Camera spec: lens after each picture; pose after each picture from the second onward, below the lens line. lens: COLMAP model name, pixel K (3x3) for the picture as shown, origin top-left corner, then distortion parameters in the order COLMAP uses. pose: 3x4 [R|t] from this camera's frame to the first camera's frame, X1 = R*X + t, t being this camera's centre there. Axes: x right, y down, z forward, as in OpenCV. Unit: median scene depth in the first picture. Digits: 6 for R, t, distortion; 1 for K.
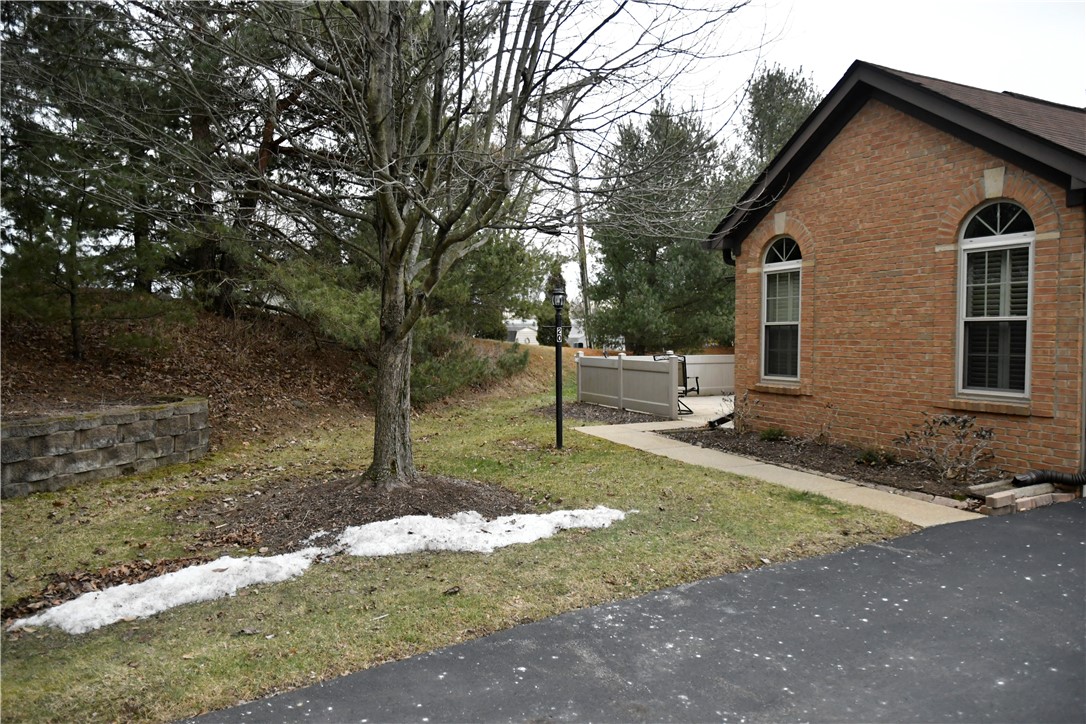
lens RADIAL K [[743.9, 0, 543.0], [0, 743.9, 362.0], [0, 0, 1]] dist [-0.000906, -0.004785]
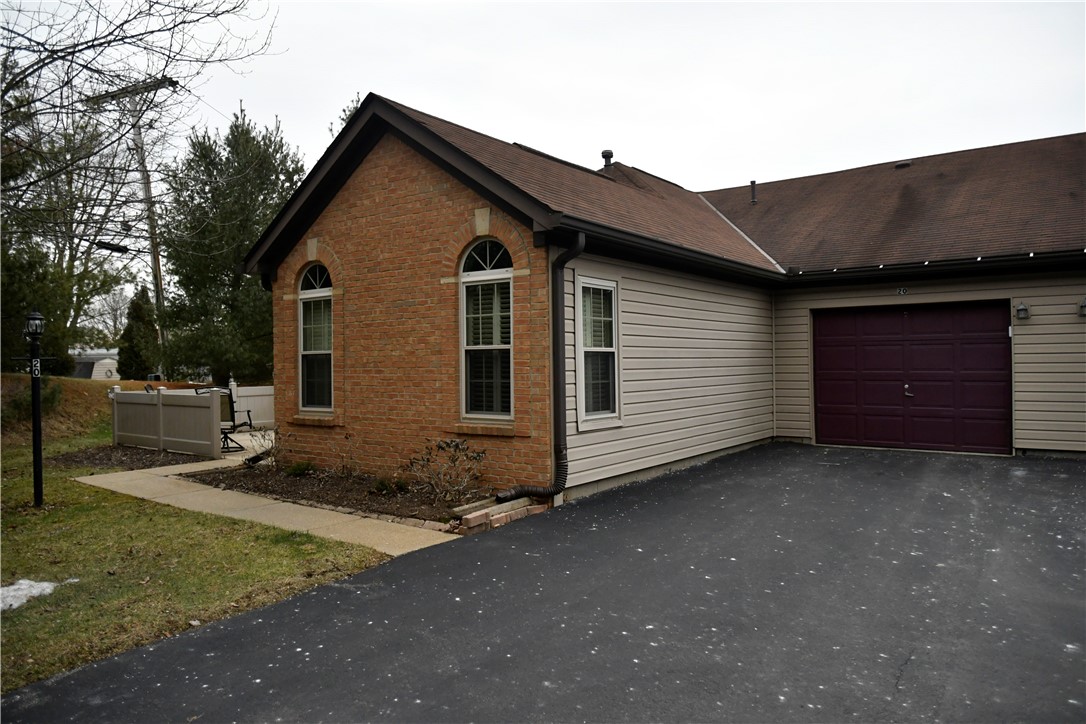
lens RADIAL K [[743.9, 0, 543.0], [0, 743.9, 362.0], [0, 0, 1]] dist [-0.000906, -0.004785]
pose [[0.884687, -0.012994, 0.466003, 0.161034], [0.030422, 0.999090, -0.029896, -0.002034], [-0.465191, 0.040625, 0.884278, 0.009467]]
